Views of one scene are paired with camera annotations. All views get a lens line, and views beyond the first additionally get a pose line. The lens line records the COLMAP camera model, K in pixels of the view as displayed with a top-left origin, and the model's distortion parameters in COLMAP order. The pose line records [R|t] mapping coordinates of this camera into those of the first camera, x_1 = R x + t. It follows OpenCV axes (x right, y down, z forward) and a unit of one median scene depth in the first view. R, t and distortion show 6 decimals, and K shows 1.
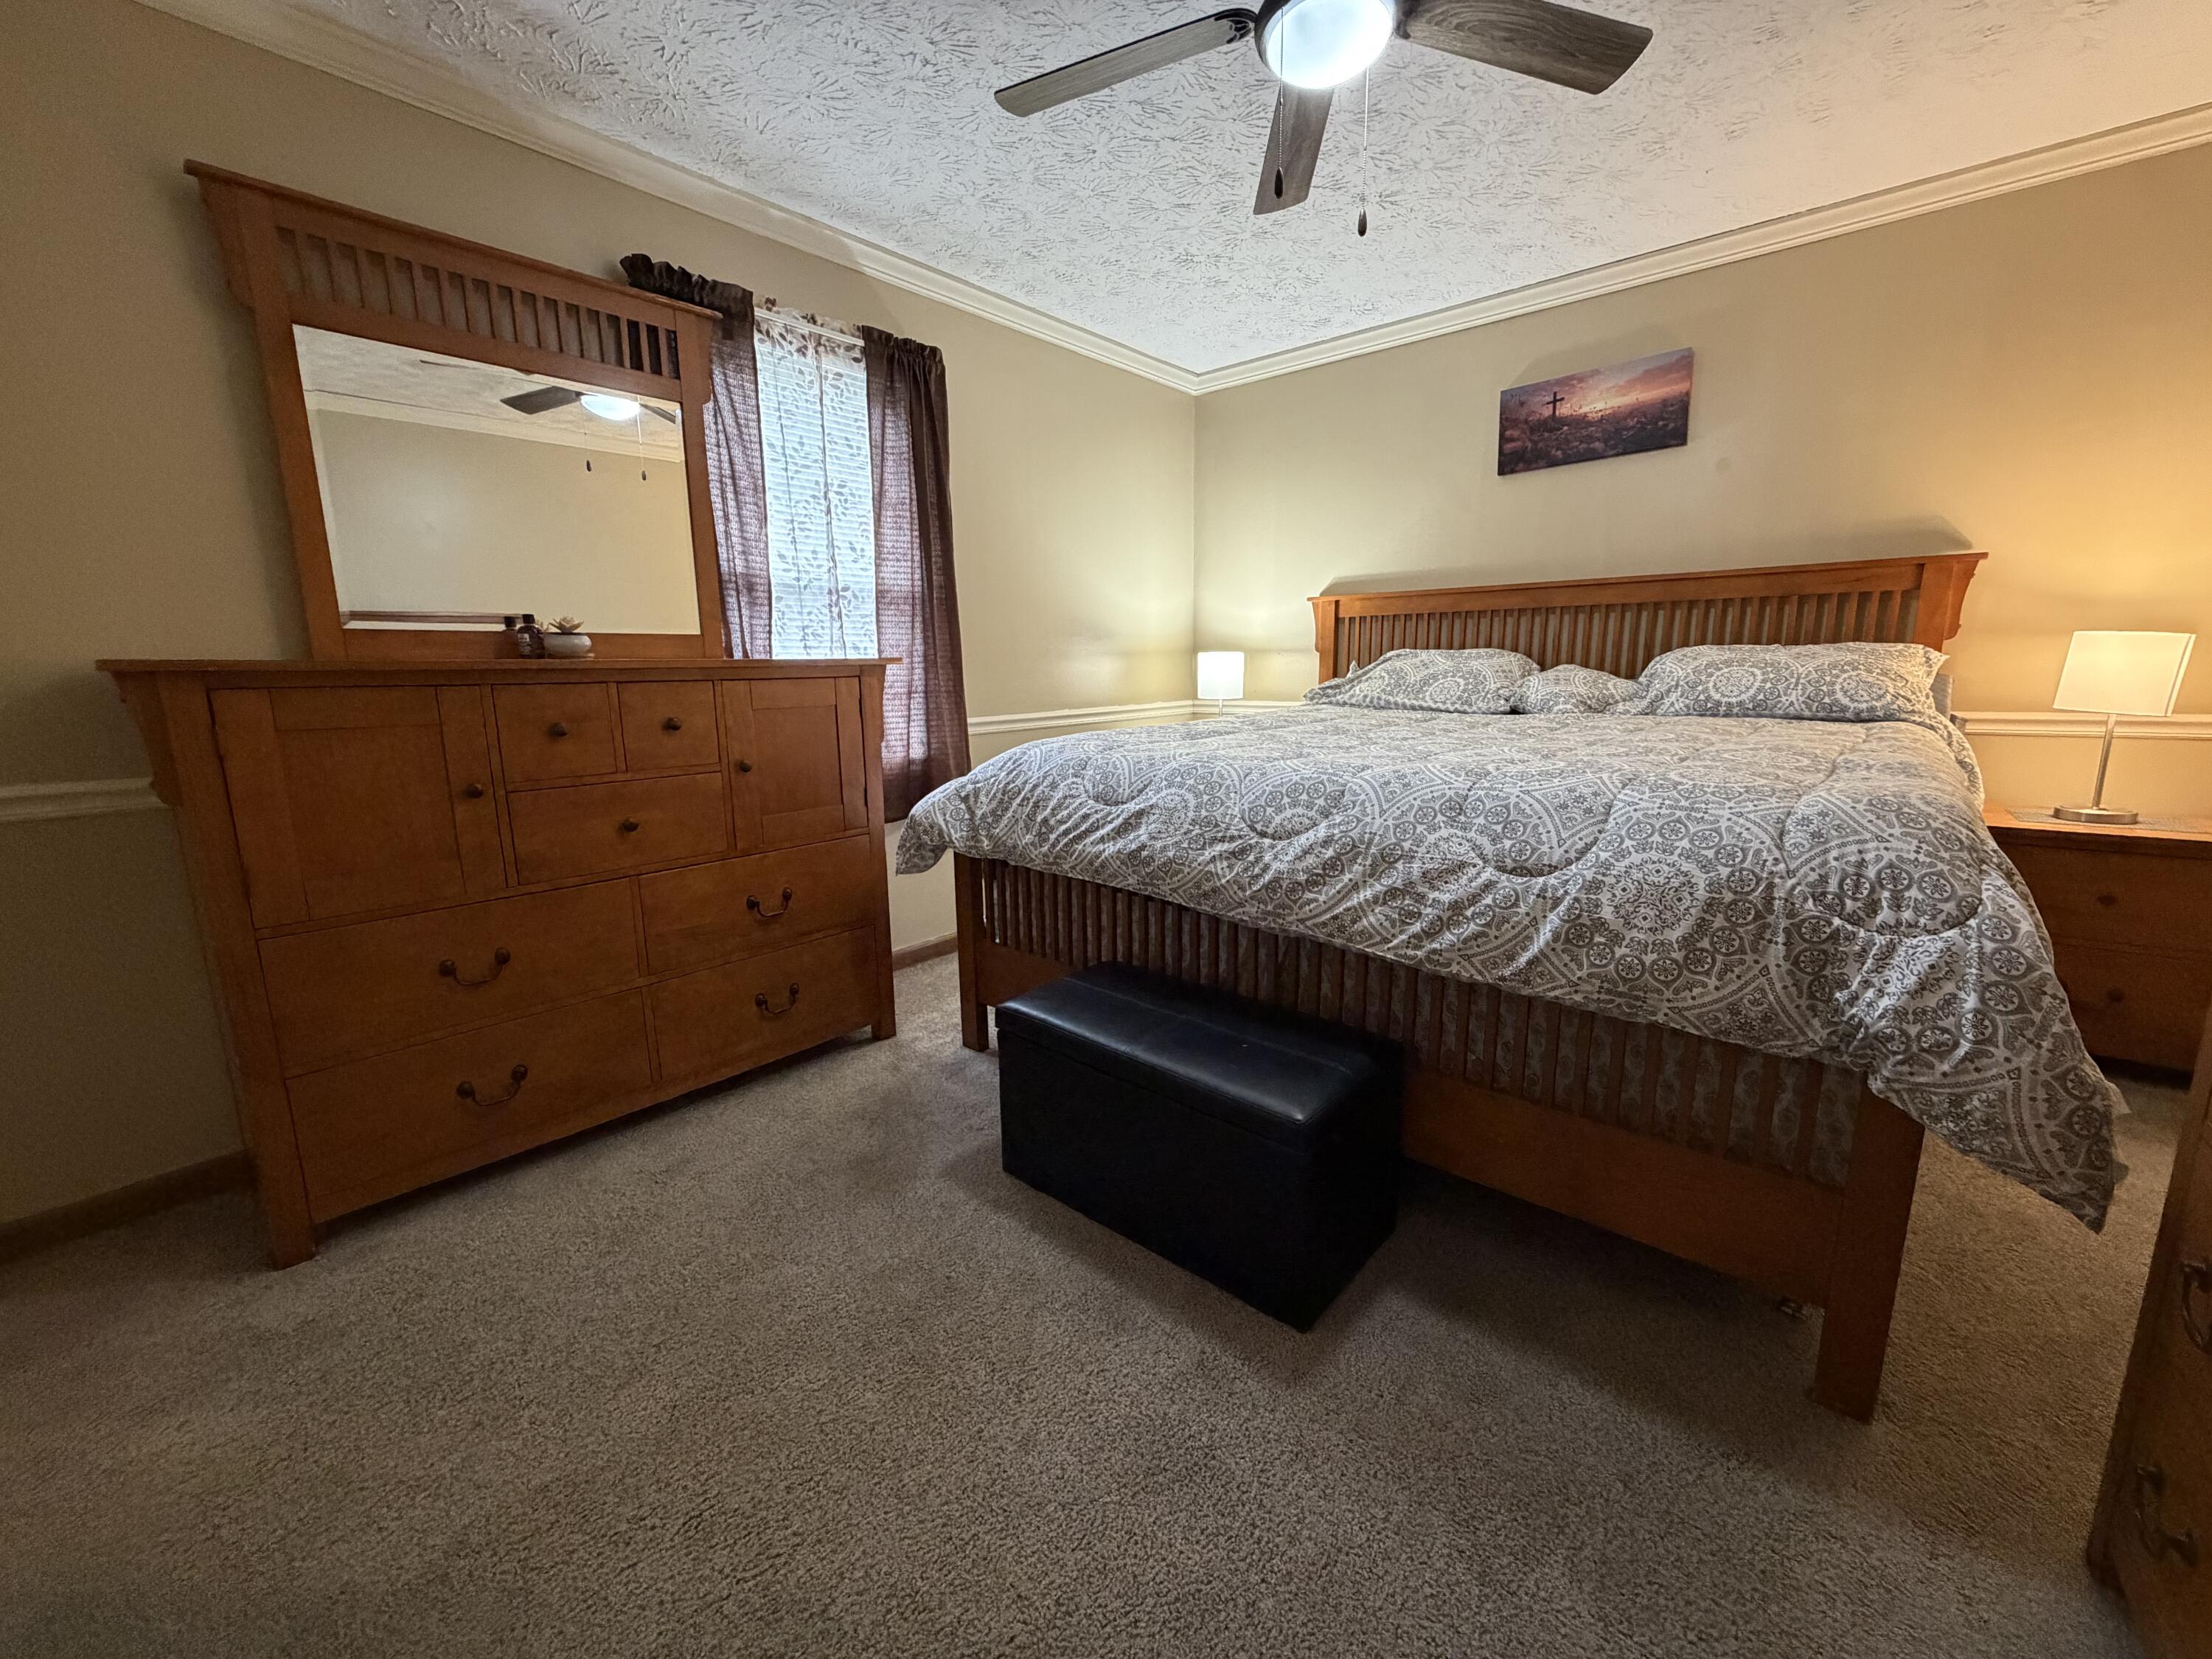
lens RADIAL K [[875.8, 0, 1100.1], [0, 875.8, 829.9], [0, 0, 1]] dist [-0.009821, -0.000239]
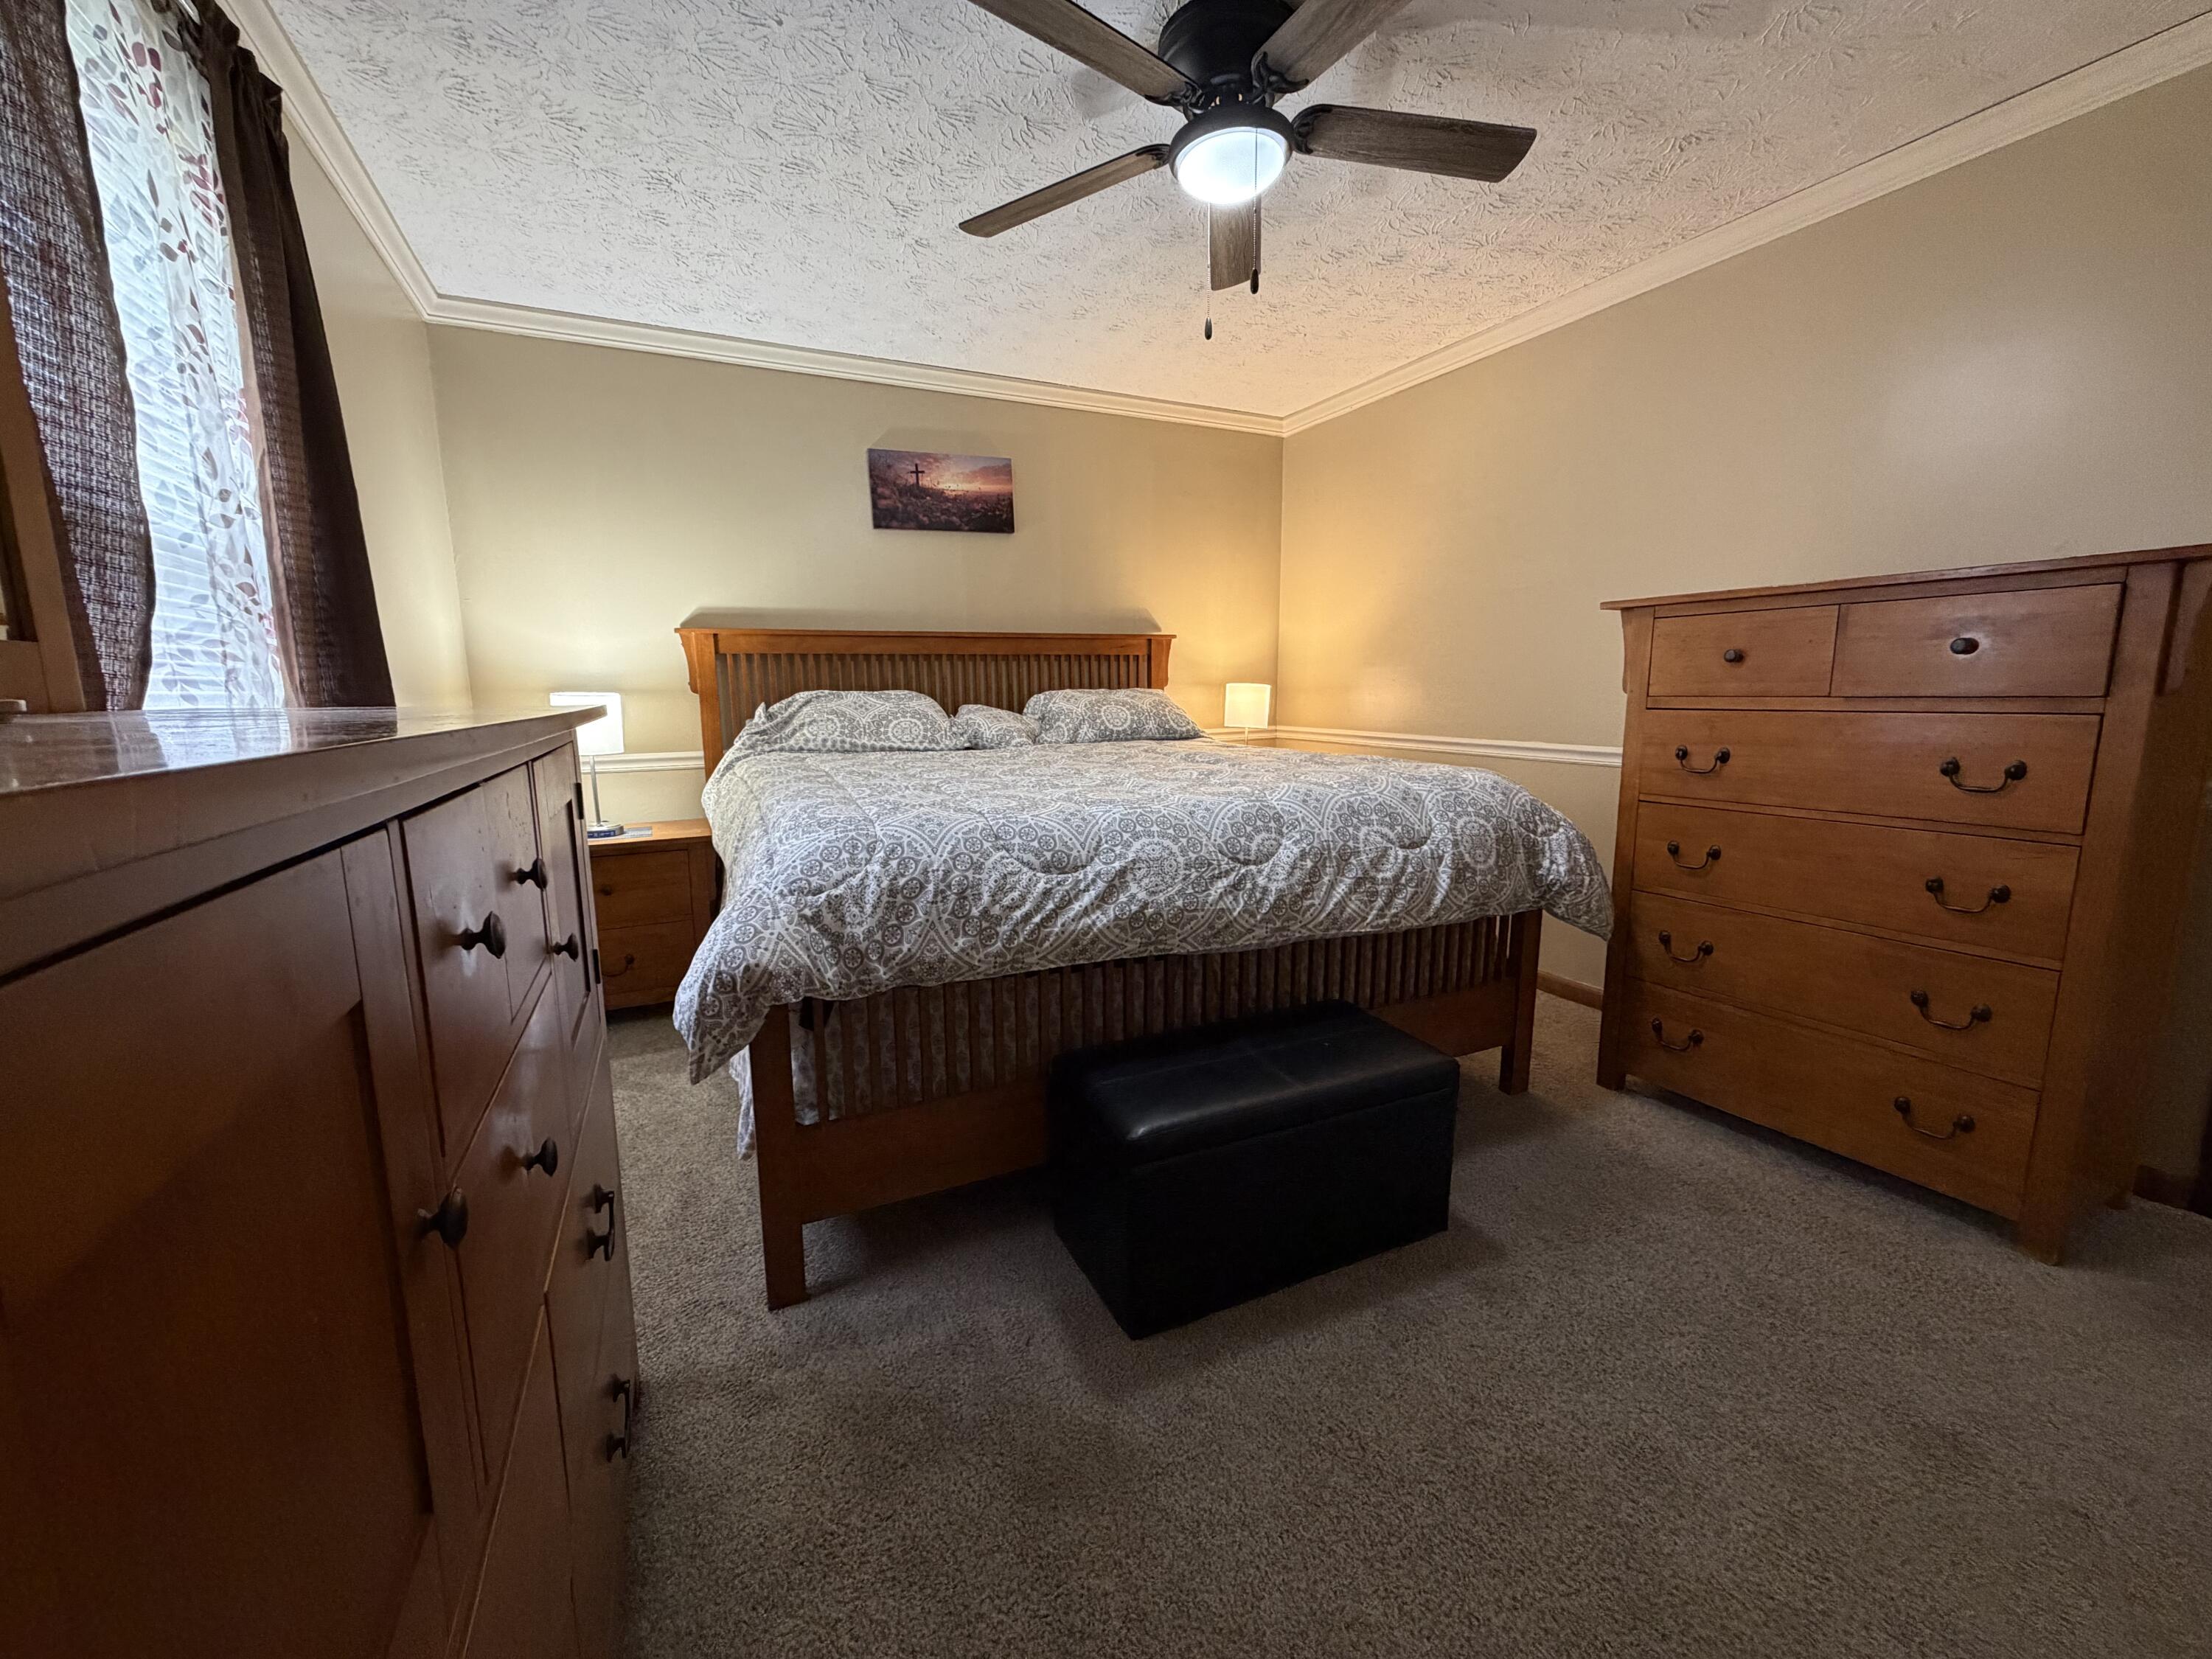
lens RADIAL K [[875.8, 0, 1101.0], [0, 875.8, 828.2], [0, 0, 1]] dist [-0.009821, -0.000239]
pose [[0.394830, -0.135719, 0.908674, -0.780229], [0.177389, 0.981681, 0.069546, -0.129969], [-0.901467, 0.133730, 0.411672, 0.640571]]
